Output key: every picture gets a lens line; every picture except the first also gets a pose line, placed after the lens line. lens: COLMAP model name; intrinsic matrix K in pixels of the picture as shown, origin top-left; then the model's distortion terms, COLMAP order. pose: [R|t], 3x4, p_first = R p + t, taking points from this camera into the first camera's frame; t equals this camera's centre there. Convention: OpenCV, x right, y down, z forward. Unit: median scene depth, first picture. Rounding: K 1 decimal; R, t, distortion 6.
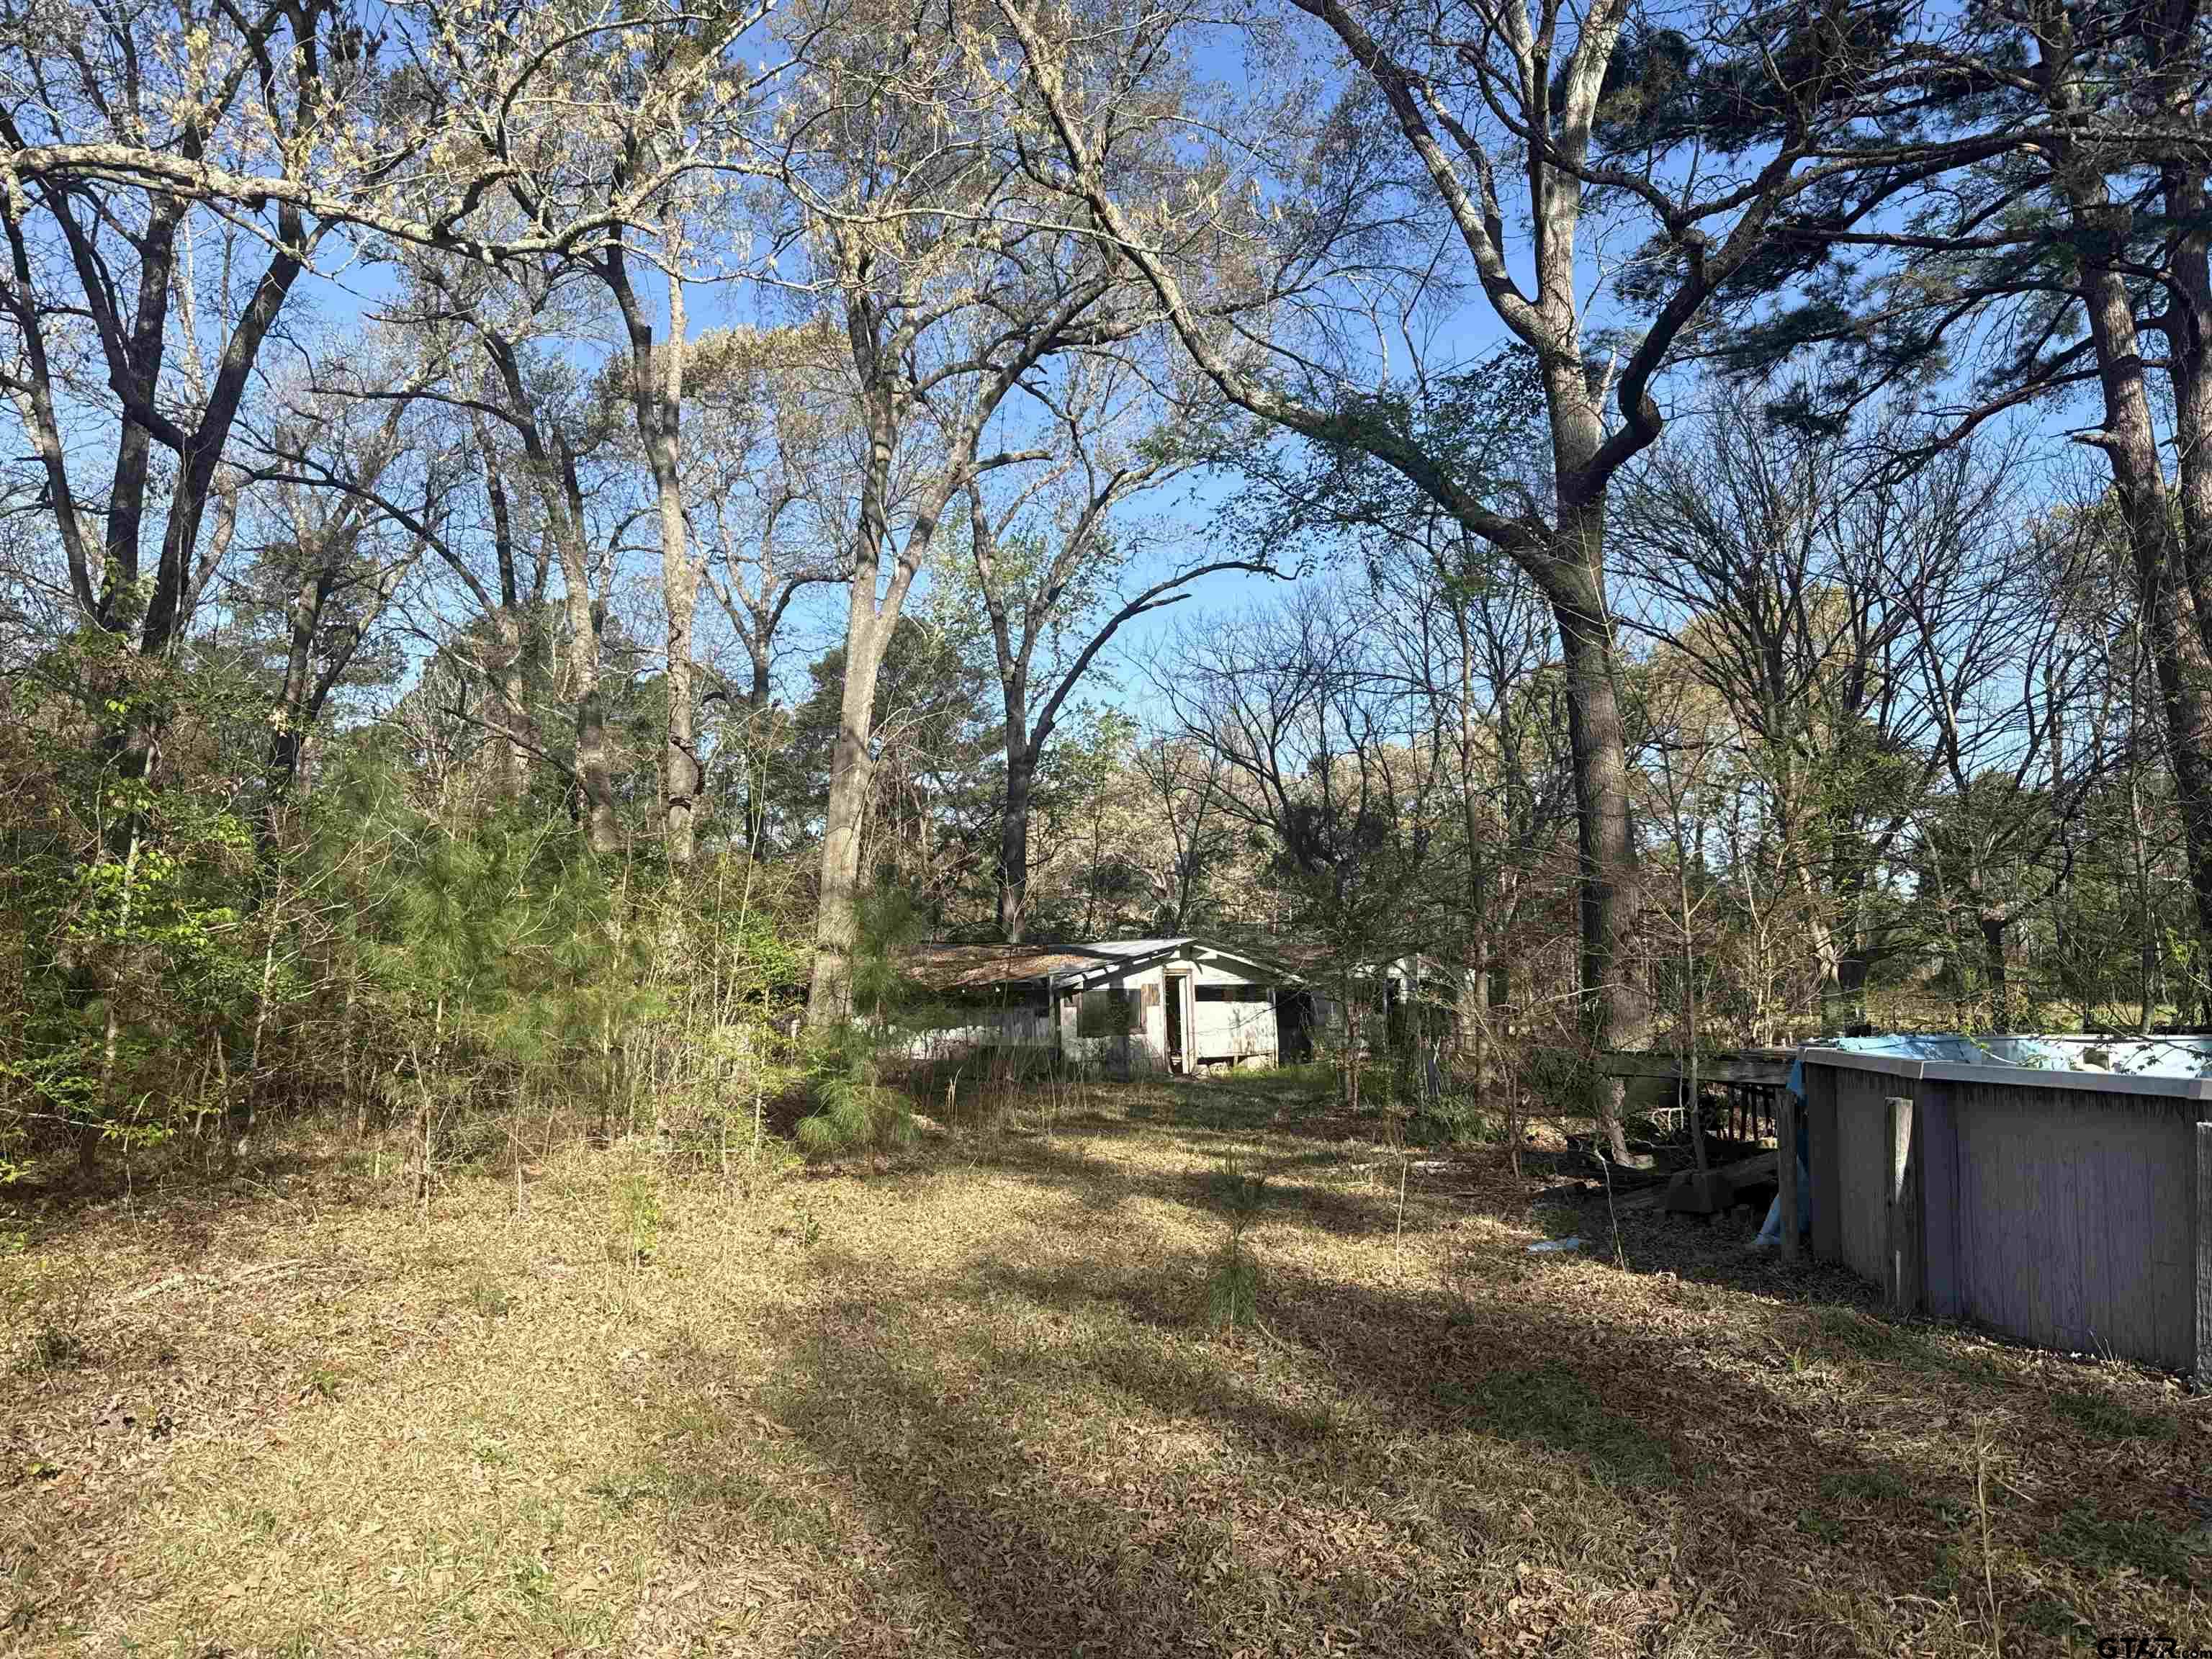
lens RADIAL K [[1376.4, 0, 1114.2], [0, 1376.4, 828.2], [0, 0, 1]] dist [-0.055568, -0.000597]
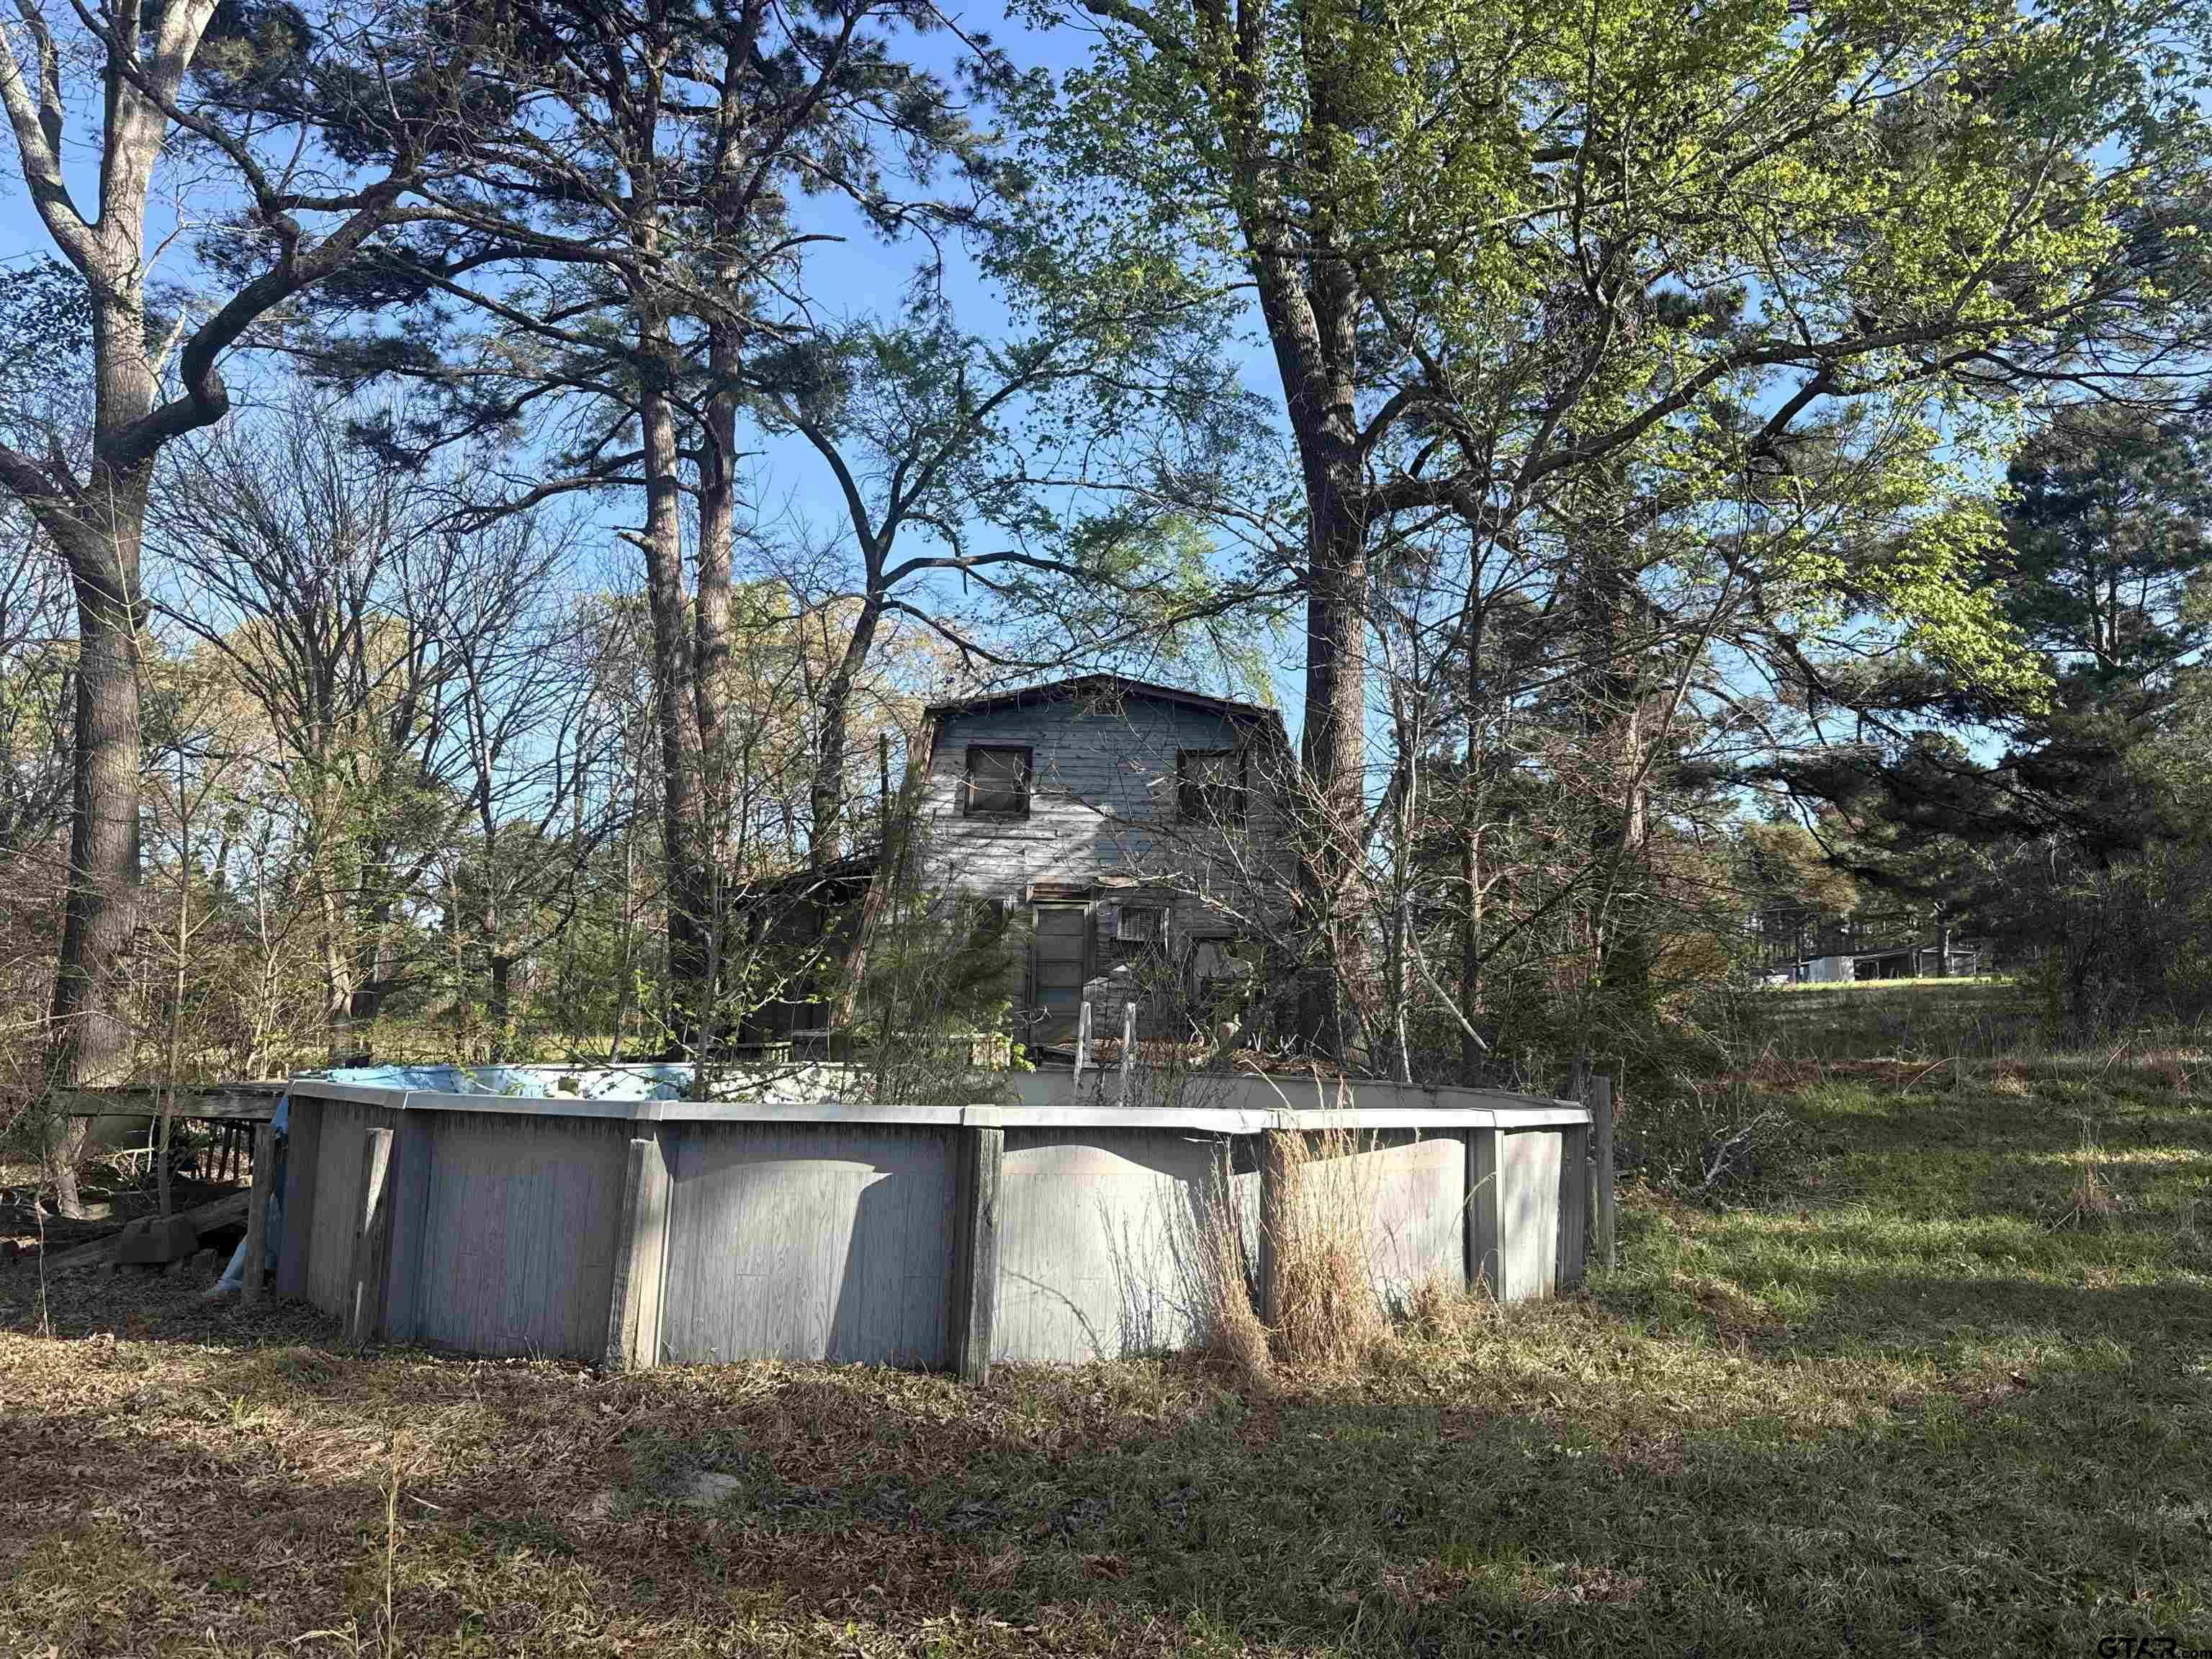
lens RADIAL K [[1376.4, 0, 1114.2], [0, 1376.4, 828.2], [0, 0, 1]] dist [-0.055568, -0.000597]
pose [[0.612146, 0.107723, 0.783373, 0.092798], [-0.088836, 0.993774, -0.067237, -0.004091], [-0.785739, -0.028433, 0.617904, -0.048337]]
